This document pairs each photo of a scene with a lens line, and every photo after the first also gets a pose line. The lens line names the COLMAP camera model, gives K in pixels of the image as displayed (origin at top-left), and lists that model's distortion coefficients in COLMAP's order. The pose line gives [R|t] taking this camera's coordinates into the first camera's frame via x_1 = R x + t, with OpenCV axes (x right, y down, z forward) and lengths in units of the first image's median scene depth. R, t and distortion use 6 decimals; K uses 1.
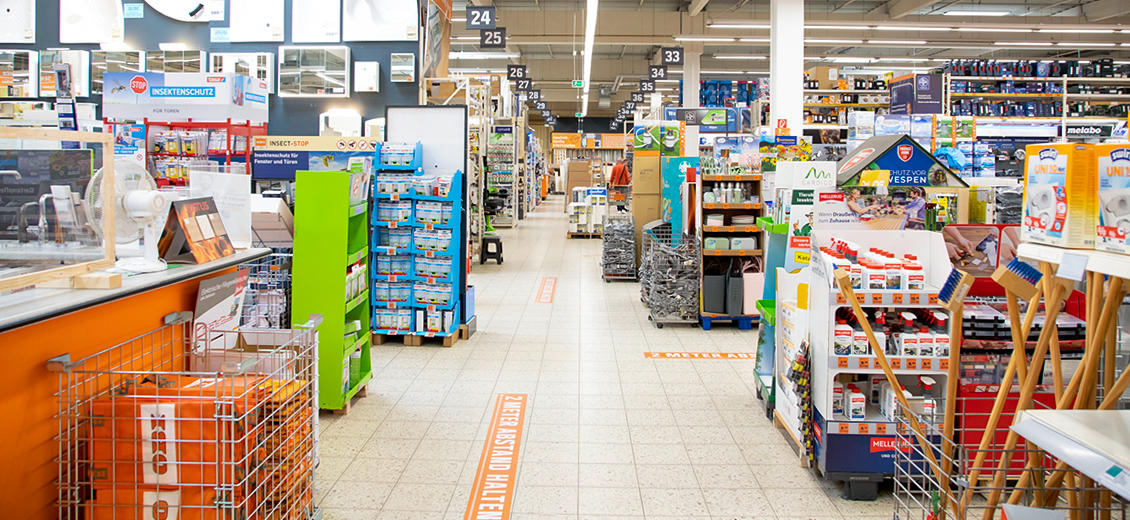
lens RADIAL K [[770.9, 0, 562.9], [0, 770.9, 167.5], [0, 0, 1]] dist [-0.104889, 0.075020]
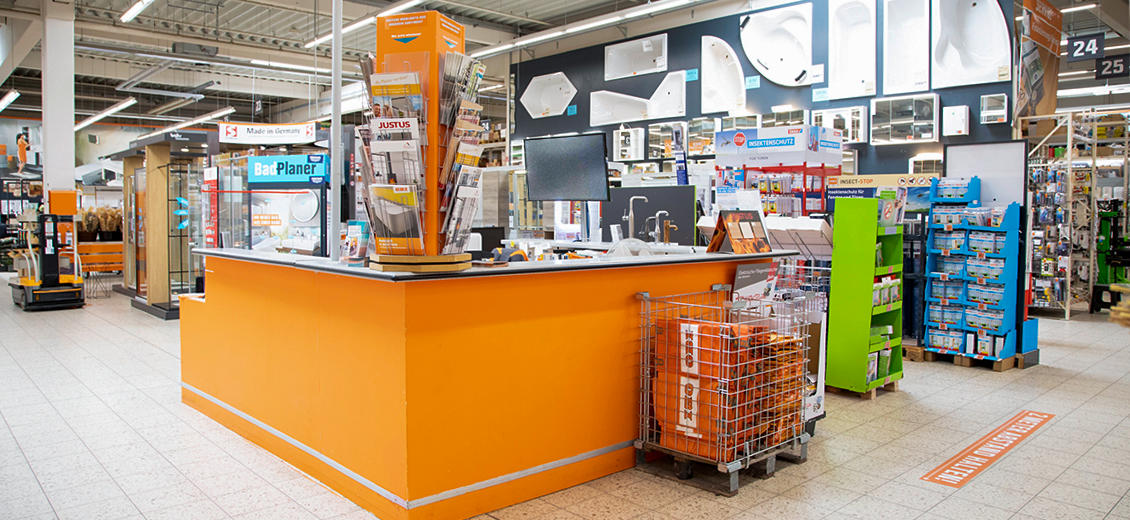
lens RADIAL K [[790.5, 0, 569.6], [0, 790.5, 204.2], [0, 0, 1]] dist [-0.106759, 0.080952]
pose [[0.696184, -0.015940, -0.717686, 0.192805], [-0.005937, 0.999591, -0.027960, 0.039372], [0.717839, 0.023726, 0.695805, -0.146023]]
